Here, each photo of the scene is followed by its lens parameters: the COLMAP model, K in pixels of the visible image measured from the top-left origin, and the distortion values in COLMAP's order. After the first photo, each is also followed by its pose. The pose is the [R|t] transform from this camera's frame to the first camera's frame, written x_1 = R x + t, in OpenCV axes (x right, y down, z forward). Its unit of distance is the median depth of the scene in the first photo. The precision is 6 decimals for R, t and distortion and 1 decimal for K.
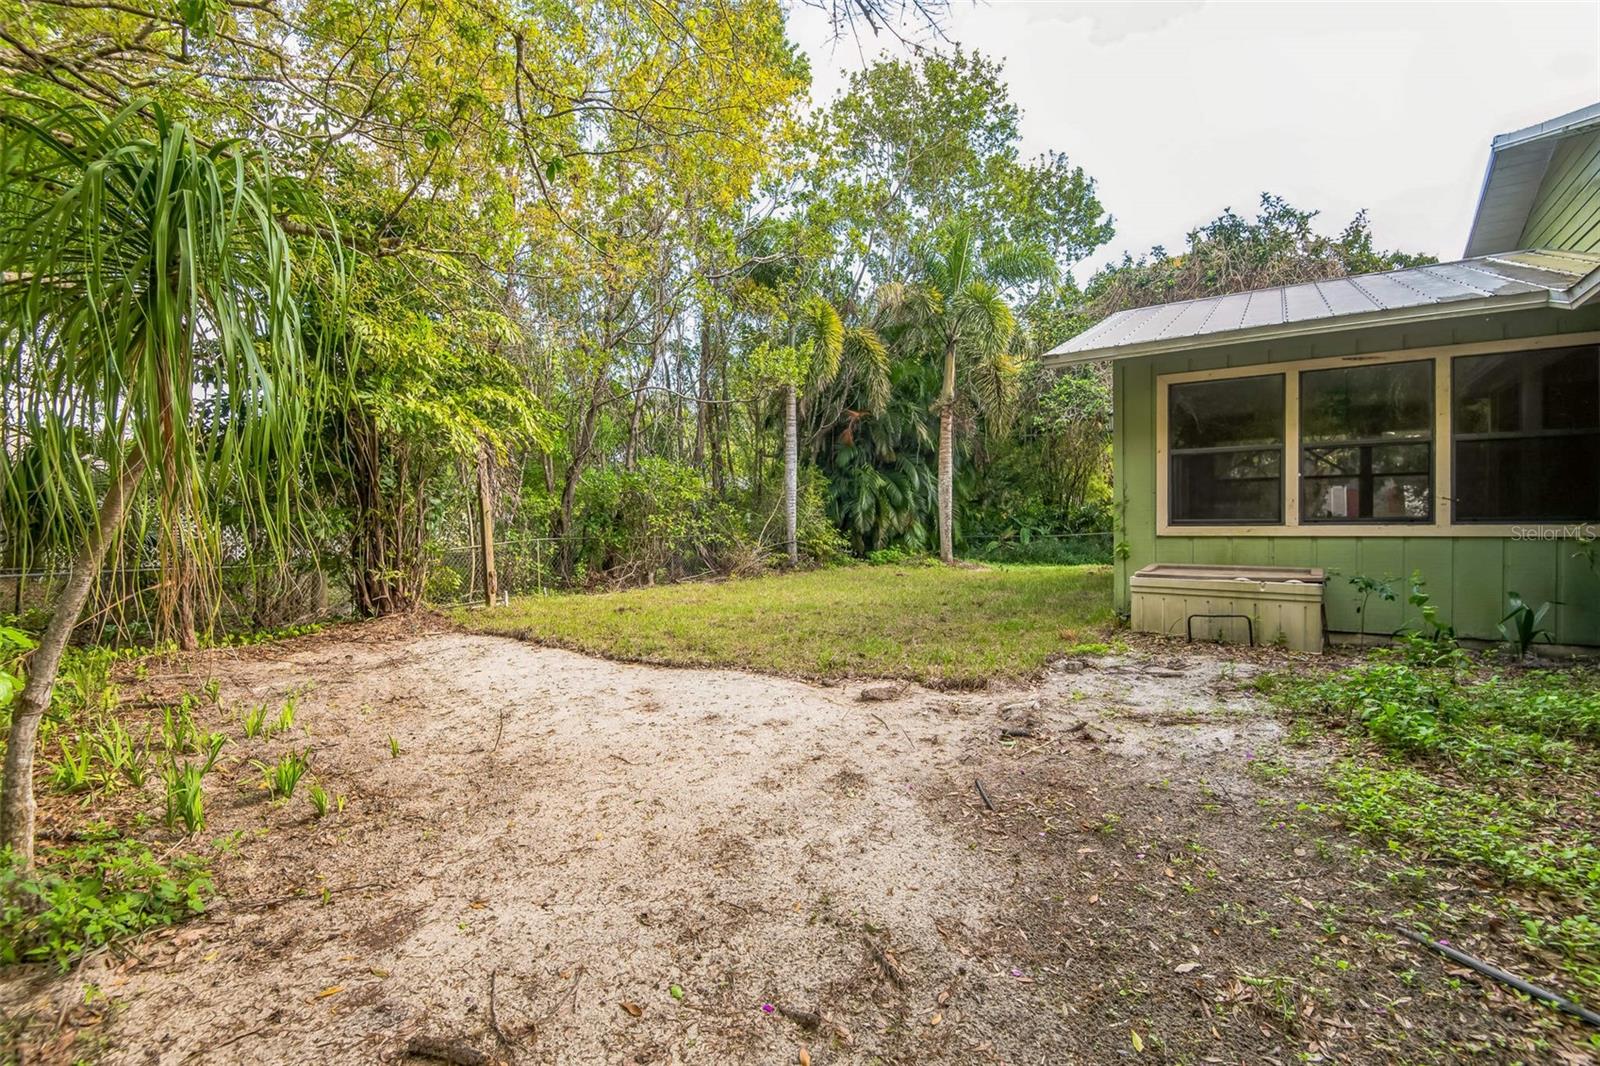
lens RADIAL K [[750.3, 0, 800.0], [0, 750.3, 533.0], [0, 0, 1]] dist [0.037042, -0.035303]
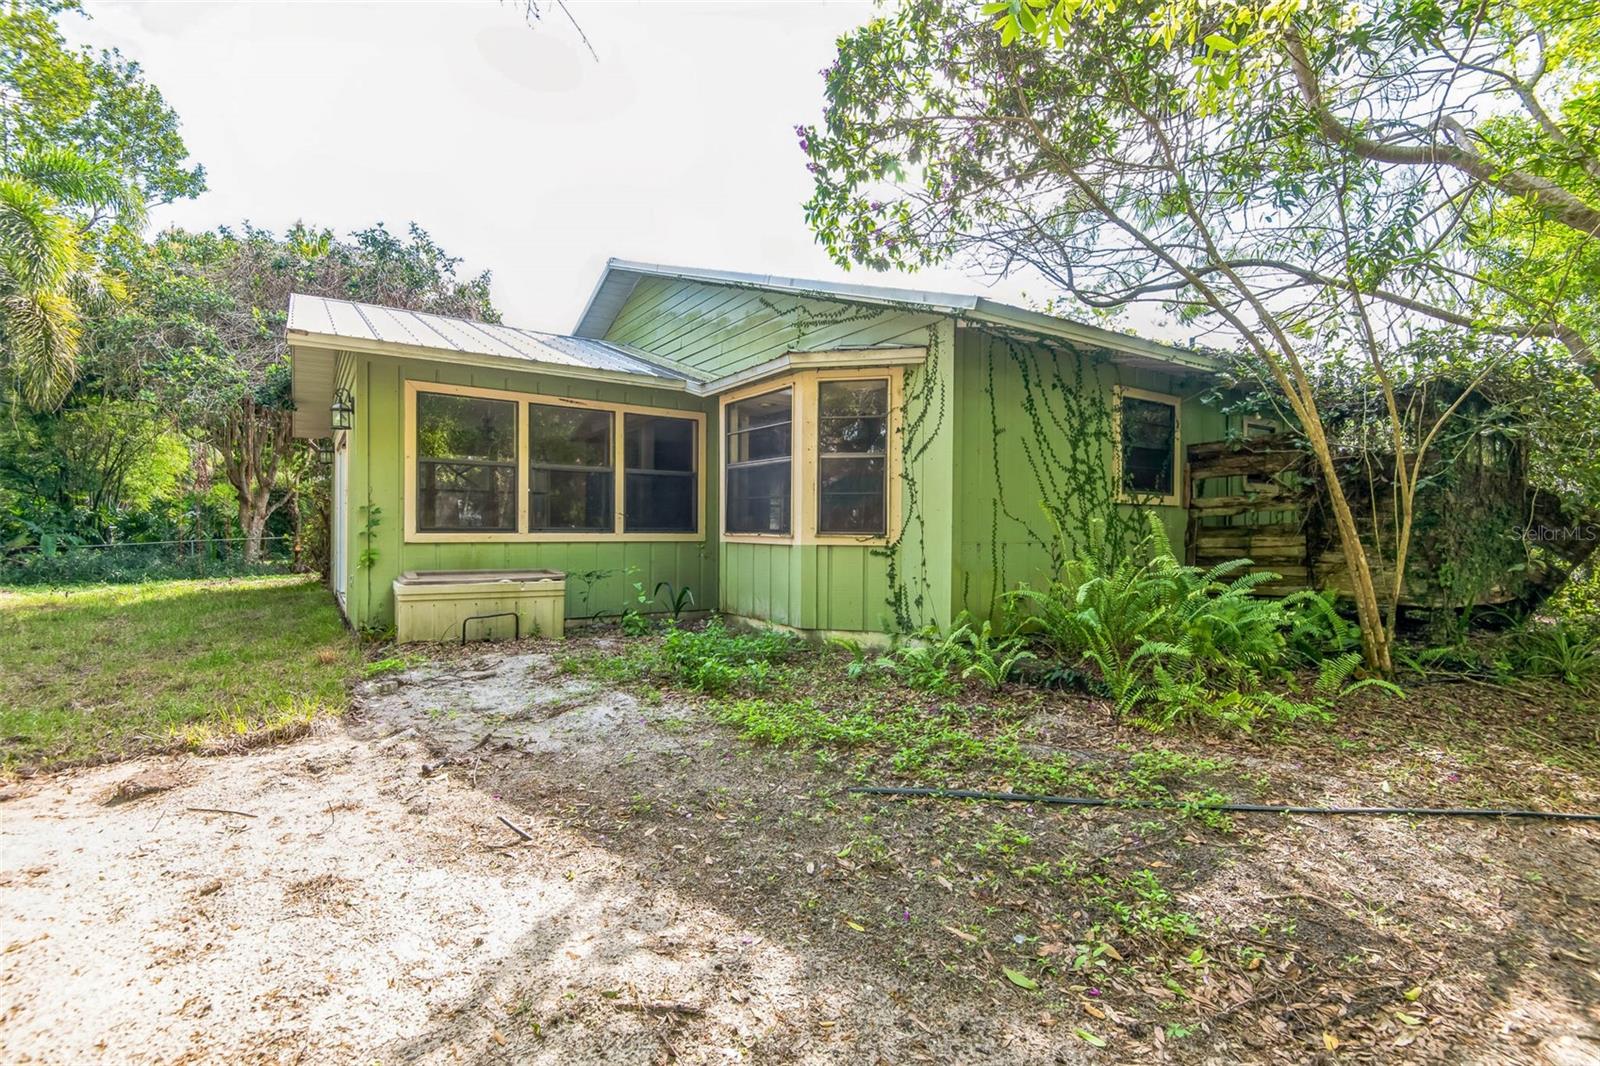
lens RADIAL K [[728.2, 0, 797.3], [0, 728.2, 523.3], [0, 0, 1]] dist [0.046812, -0.033419]
pose [[0.378278, 0.018799, 0.925501, -0.257703], [0.003886, 0.999753, -0.021895, 0.001552], [-0.925684, 0.011879, 0.378111, 0.198799]]
